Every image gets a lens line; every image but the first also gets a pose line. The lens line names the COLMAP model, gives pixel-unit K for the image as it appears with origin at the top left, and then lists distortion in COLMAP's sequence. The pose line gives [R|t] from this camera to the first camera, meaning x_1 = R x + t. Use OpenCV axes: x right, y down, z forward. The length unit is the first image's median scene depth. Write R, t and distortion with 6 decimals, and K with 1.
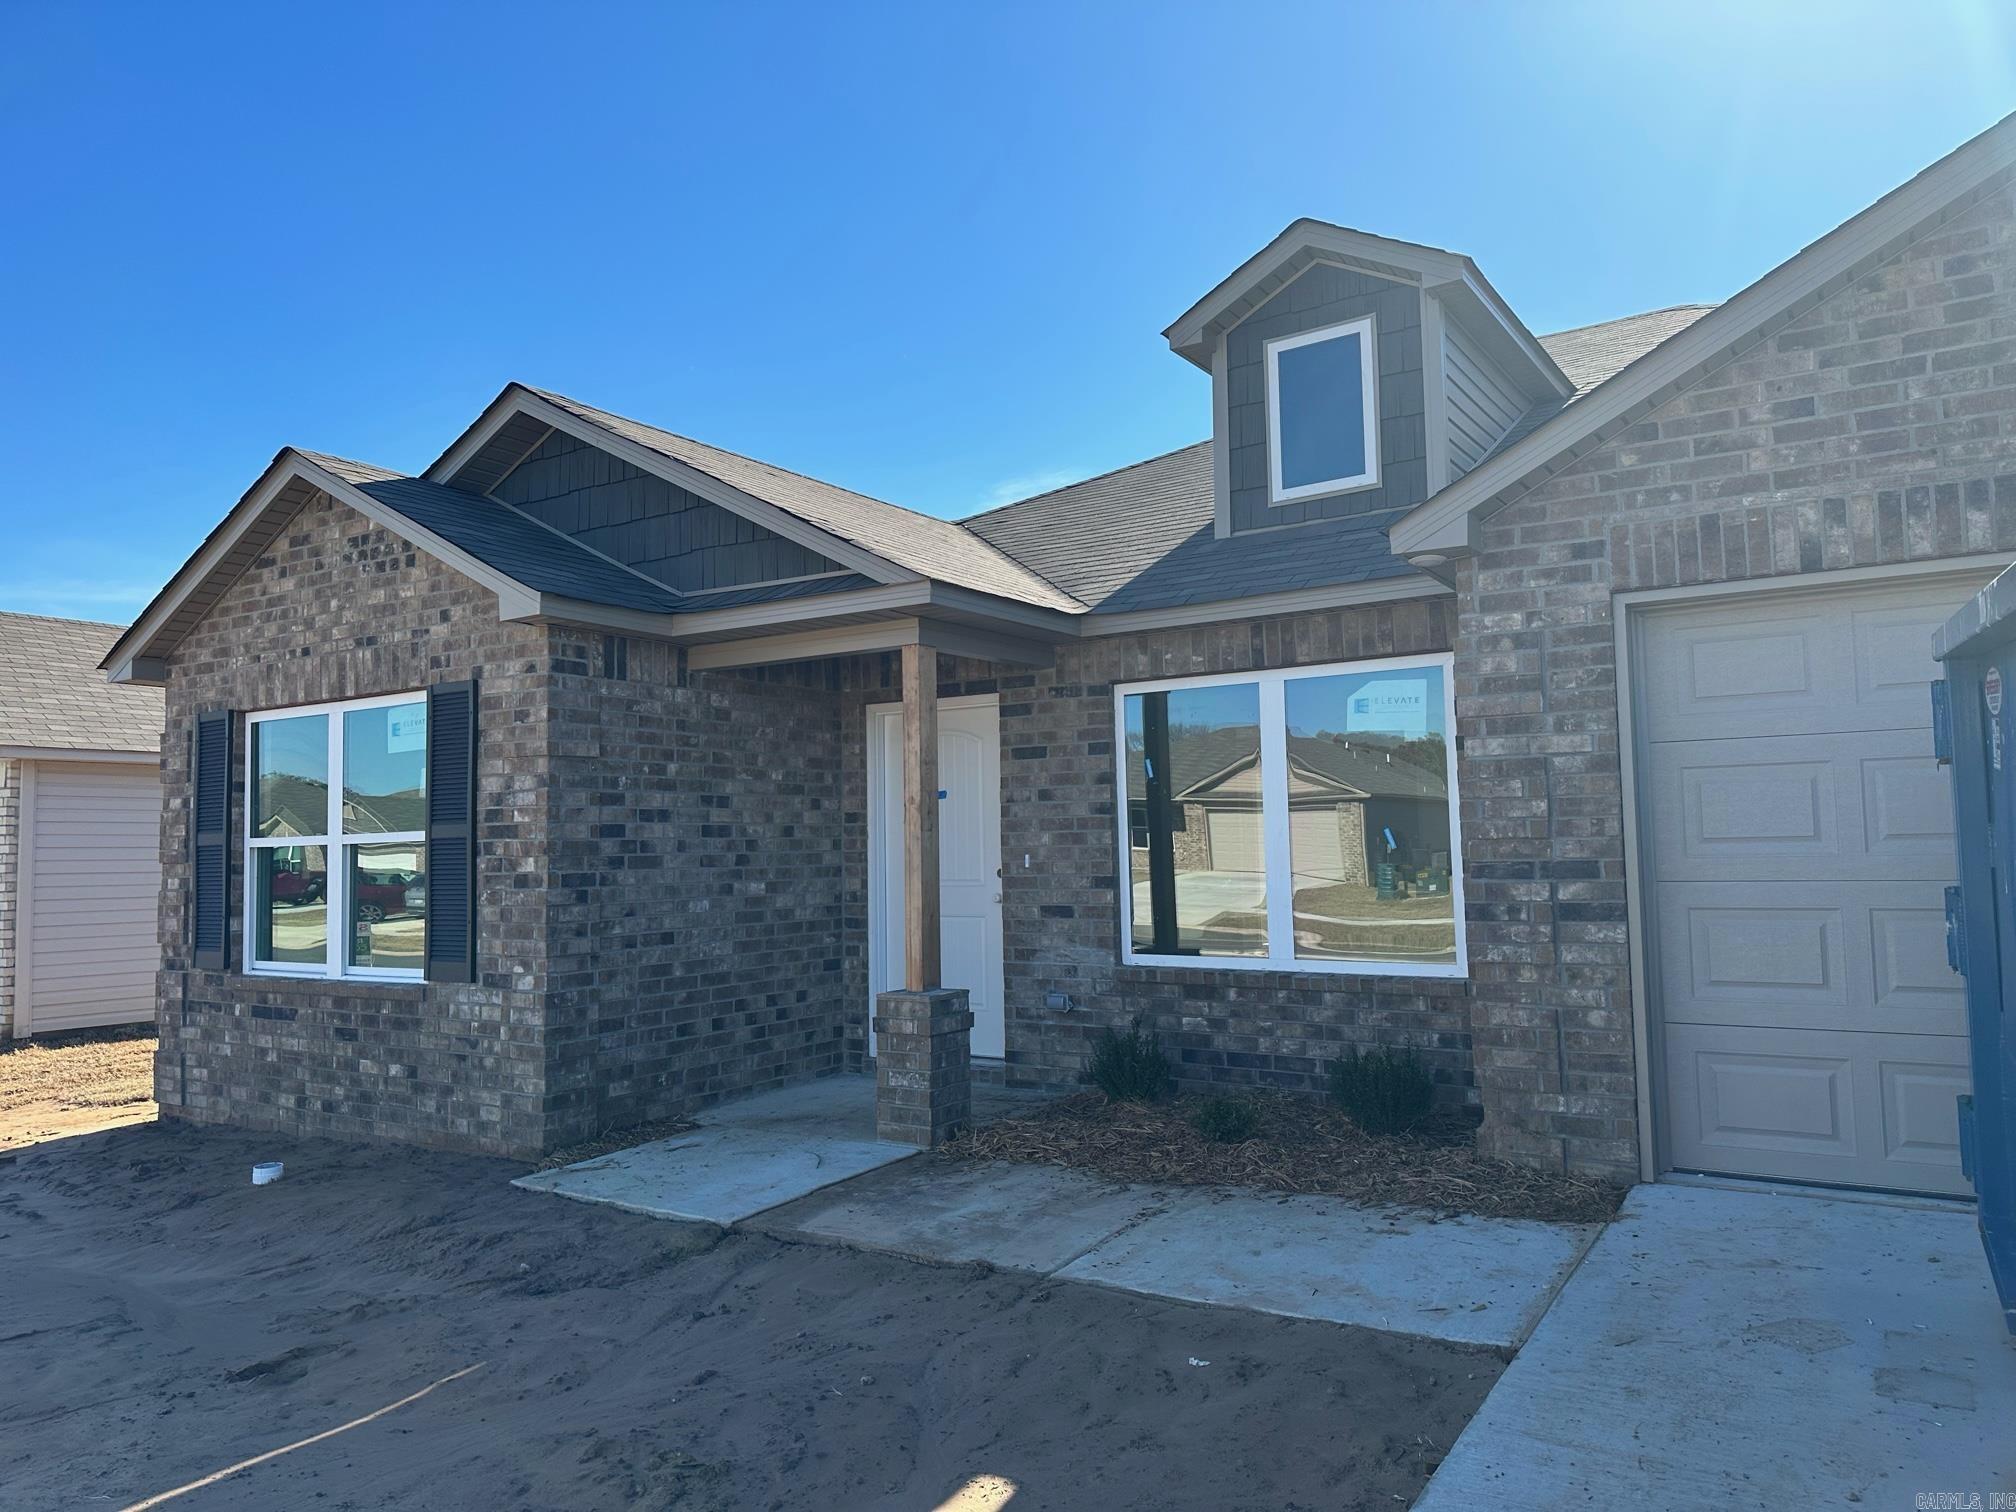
lens RADIAL K [[1394.7, 0, 1032.4], [0, 1394.7, 767.3], [0, 0, 1]] dist [0.088147, -0.113885]
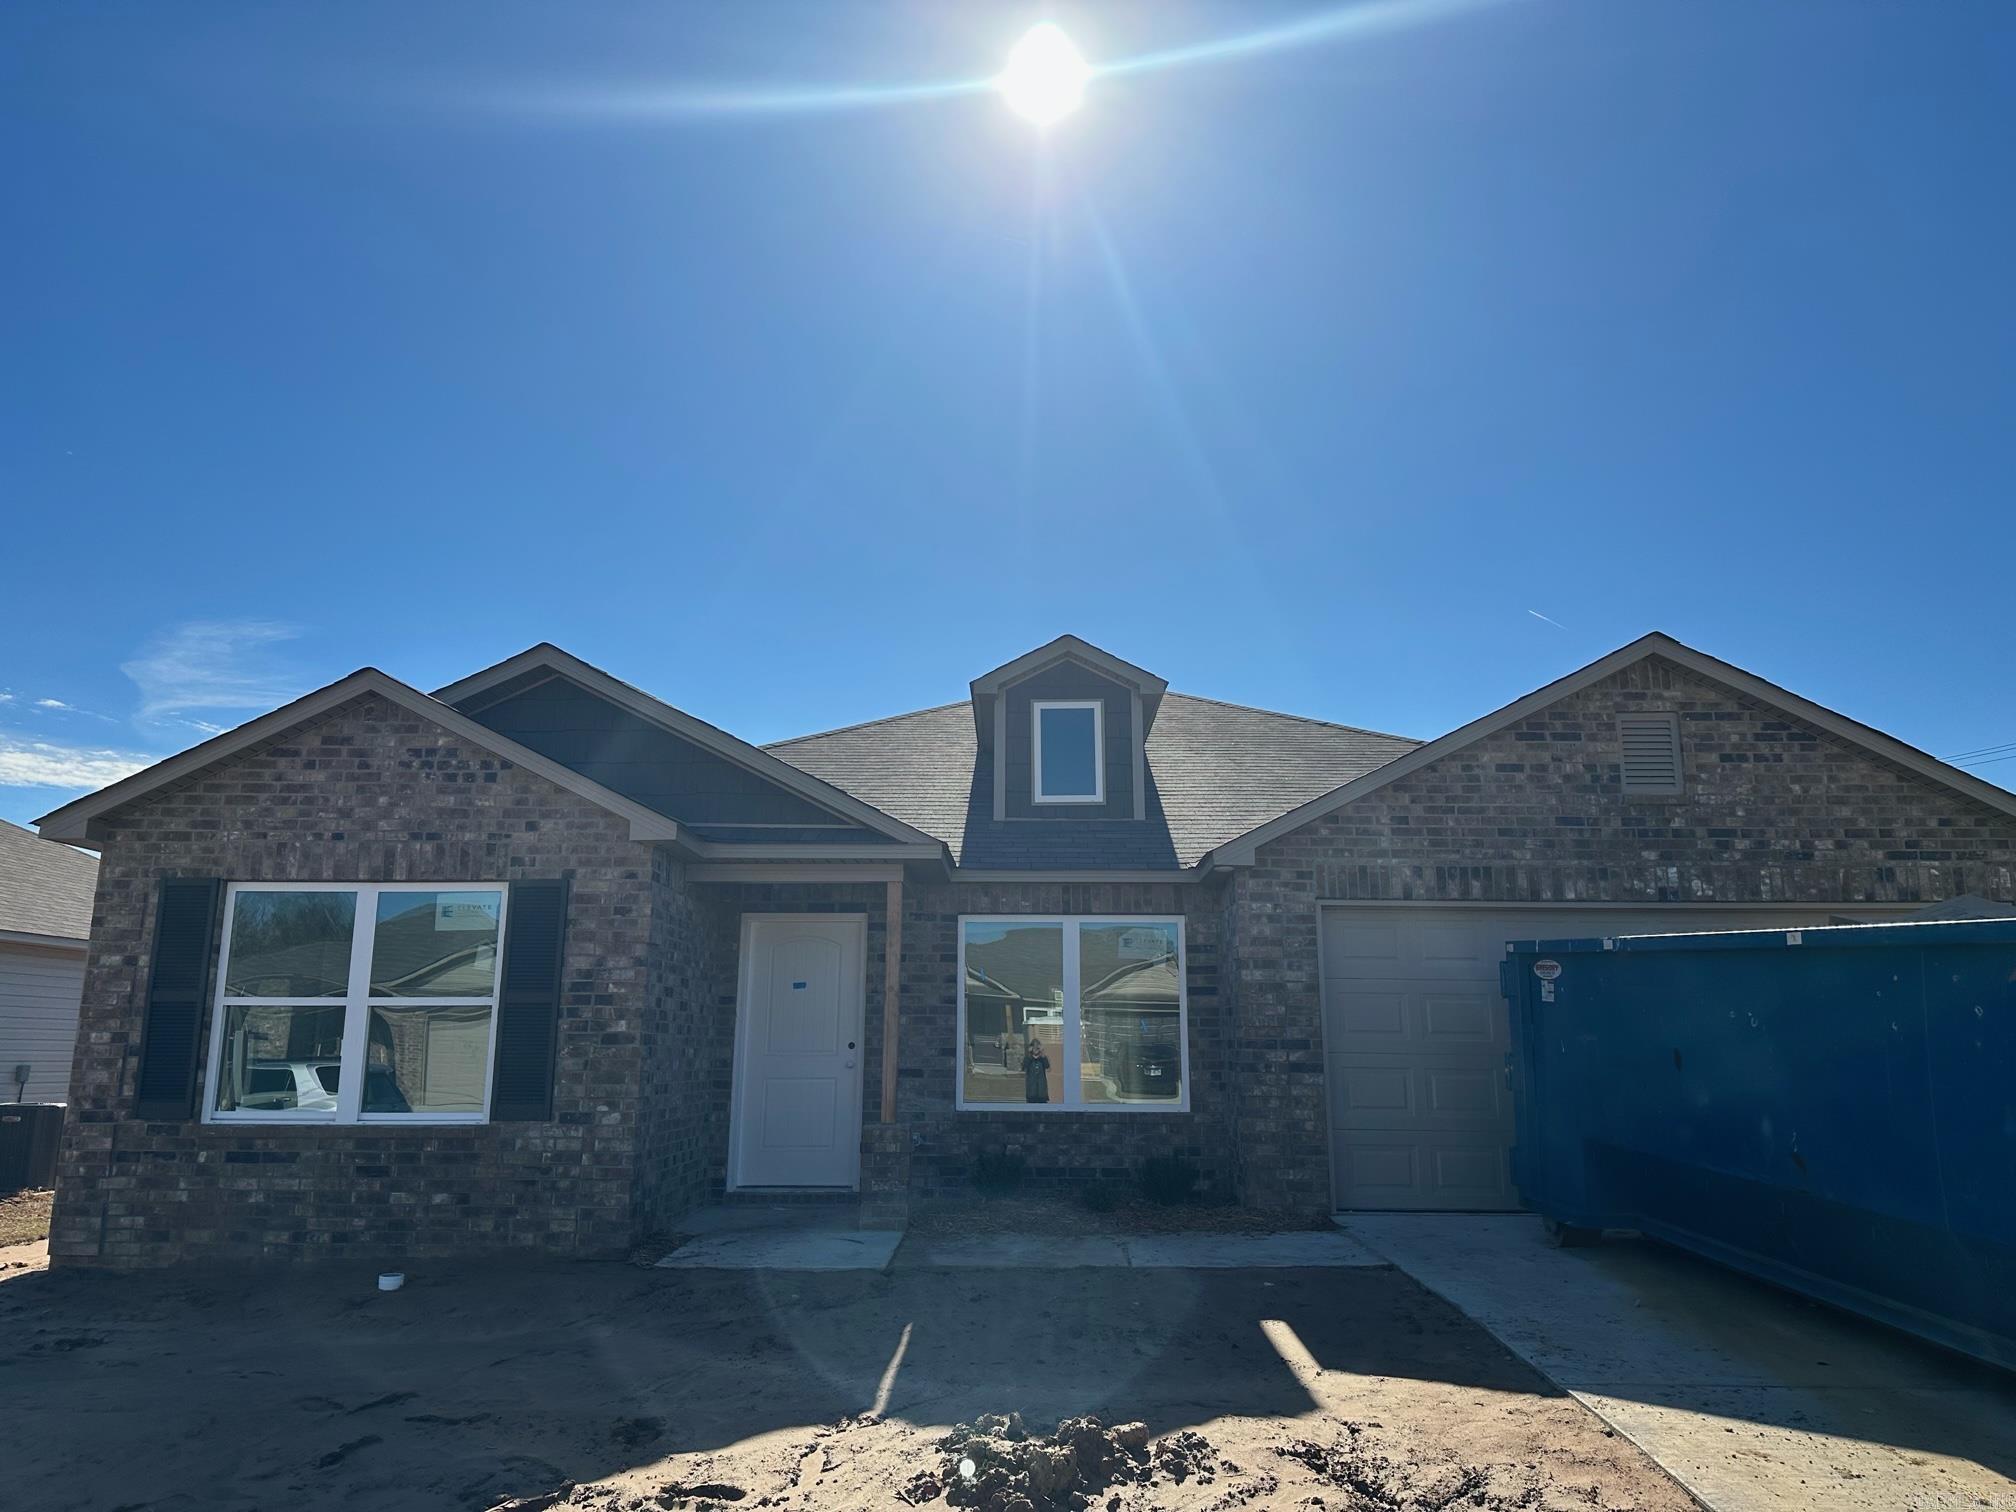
lens RADIAL K [[1394.7, 0, 1032.4], [0, 1394.7, 767.3], [0, 0, 1]] dist [0.088147, -0.113885]
pose [[0.841295, 0.130253, 0.524649, -0.731029], [-0.052806, 0.985697, -0.160041, 0.020526], [-0.537991, 0.106937, 0.836140, -0.318922]]
